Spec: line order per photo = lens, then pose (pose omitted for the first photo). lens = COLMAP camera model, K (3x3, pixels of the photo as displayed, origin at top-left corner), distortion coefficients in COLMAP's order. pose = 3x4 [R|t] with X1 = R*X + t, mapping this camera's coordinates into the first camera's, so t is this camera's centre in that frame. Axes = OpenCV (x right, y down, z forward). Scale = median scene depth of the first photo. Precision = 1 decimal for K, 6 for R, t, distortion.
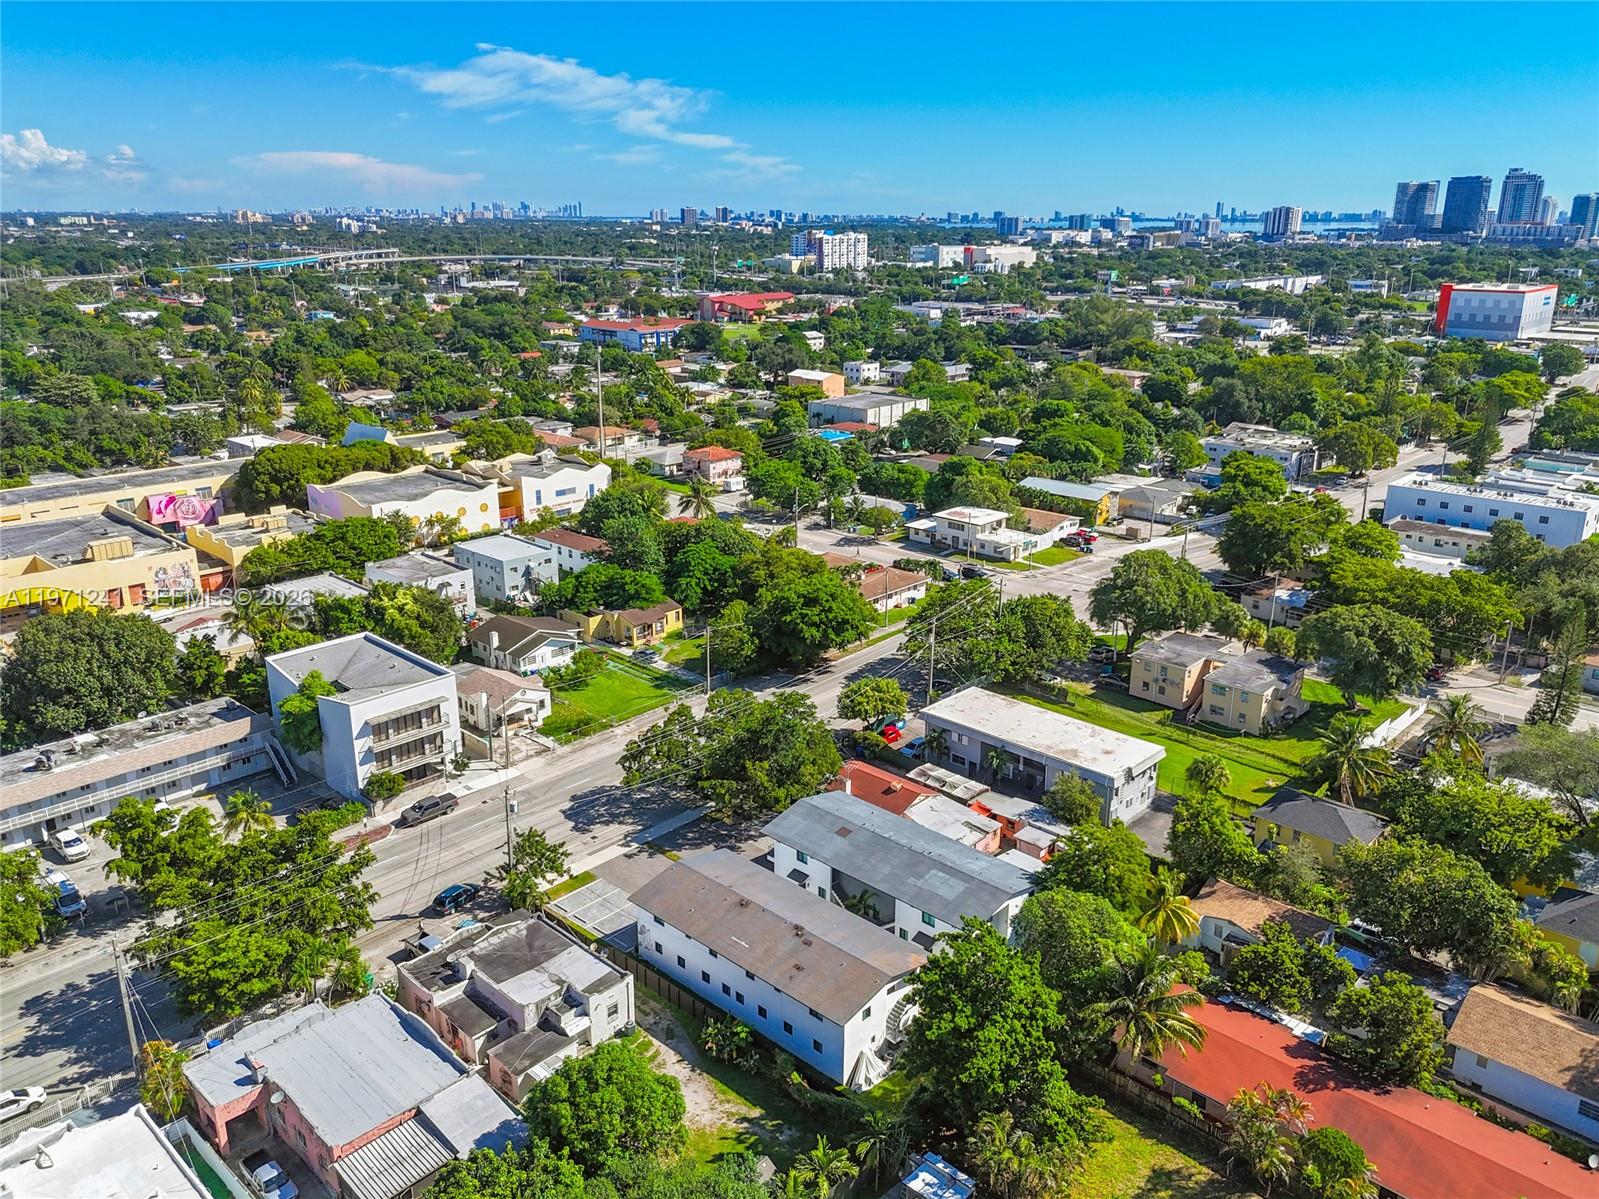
lens RADIAL K [[1205.1, 0, 790.4], [0, 1205.1, 601.5], [0, 0, 1]] dist [0.045196, -0.028550]
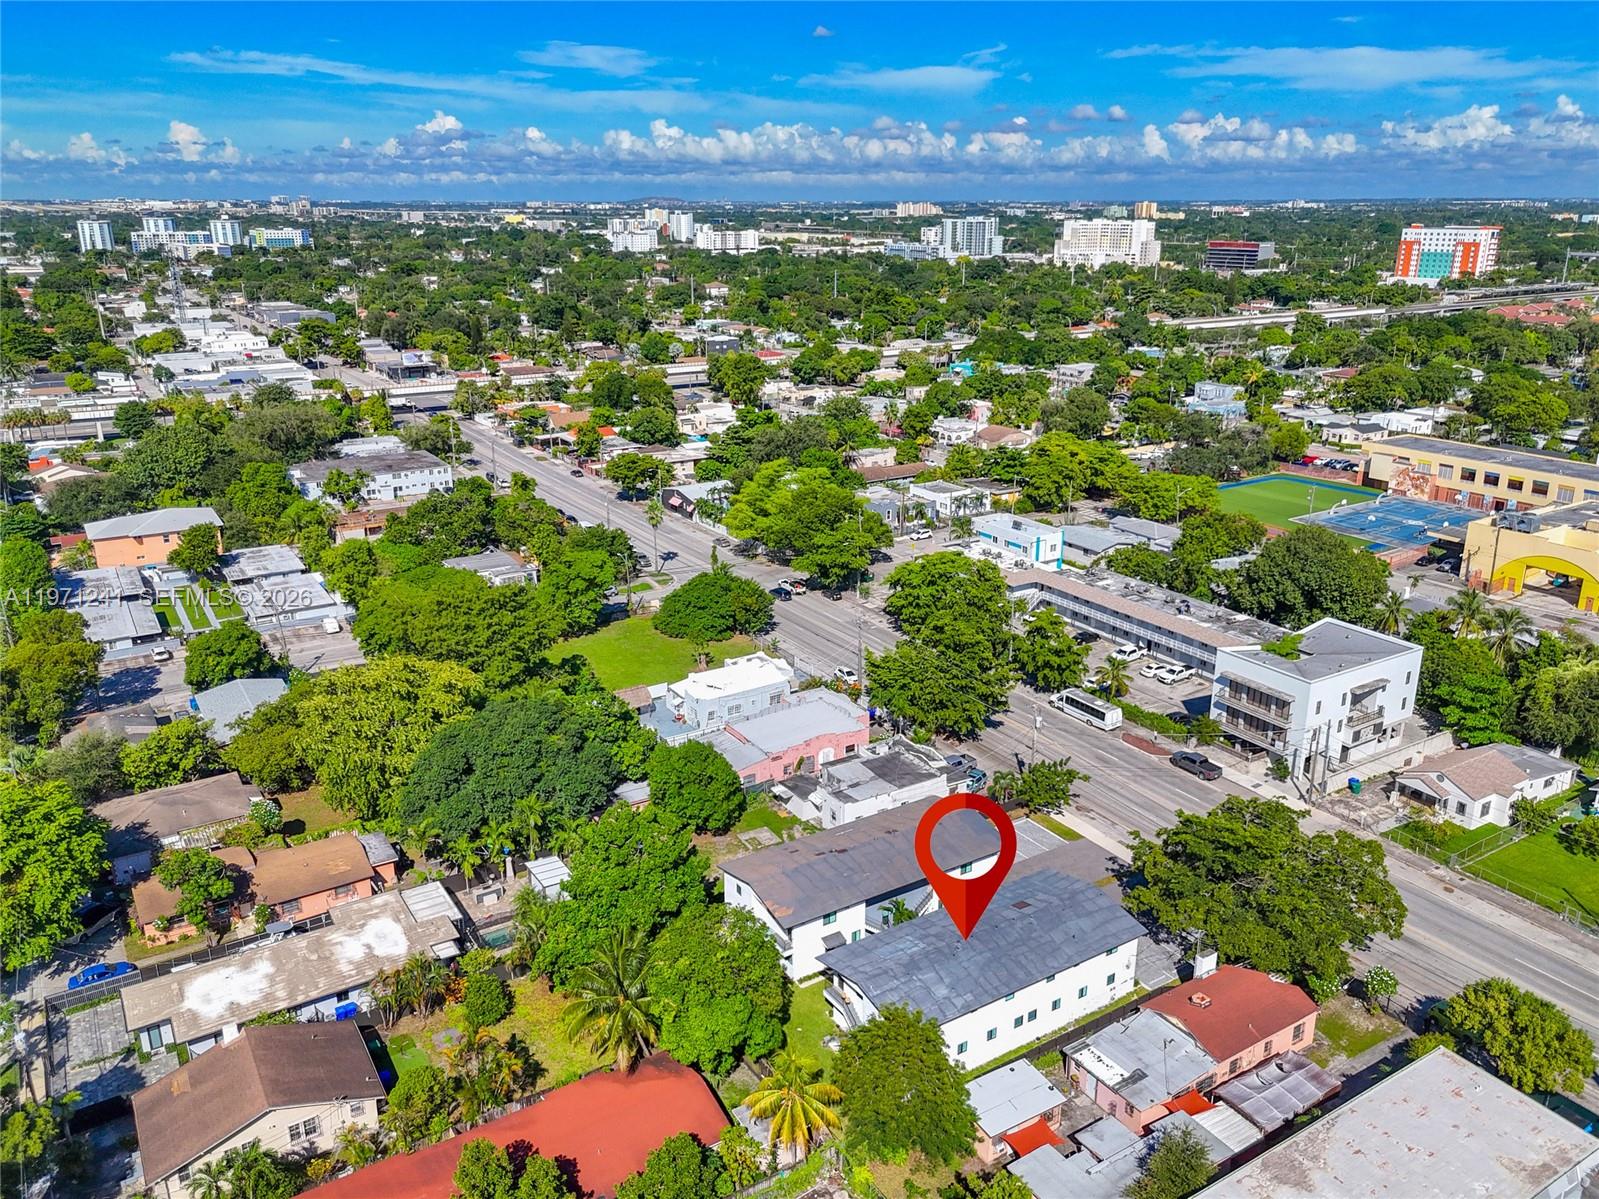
lens RADIAL K [[1205.1, 0, 790.4], [0, 1205.1, 601.5], [0, 0, 1]] dist [0.045196, -0.028550]
pose [[-0.267631, 0.301316, -0.915195, 0.745664], [-0.279120, 0.884871, 0.372956, -0.258754], [0.922207, 0.355264, -0.152716, 0.806970]]
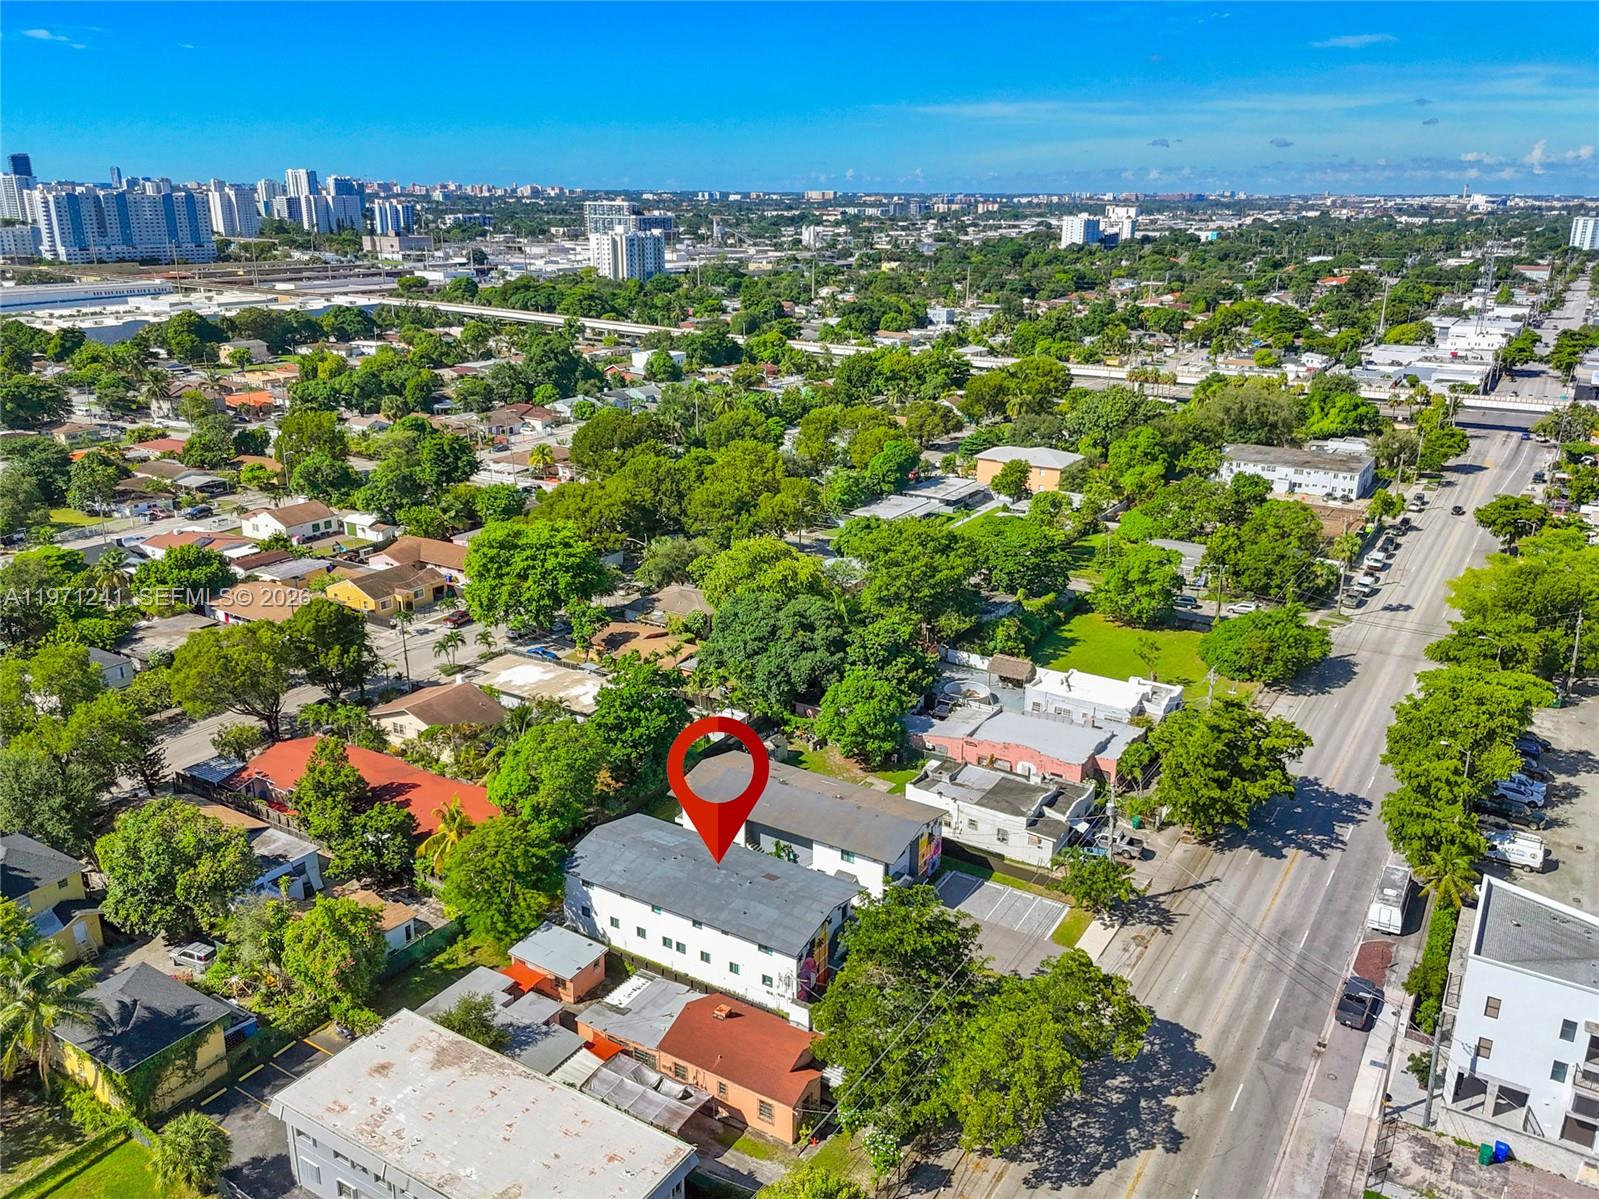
lens RADIAL K [[1205.1, 0, 790.4], [0, 1205.1, 601.5], [0, 0, 1]] dist [0.045196, -0.028550]
pose [[-0.981803, 0.049546, -0.183323, 0.179041], [-0.066523, 0.814464, 0.576388, -0.440539], [0.177868, 0.578095, -0.796347, 1.418951]]
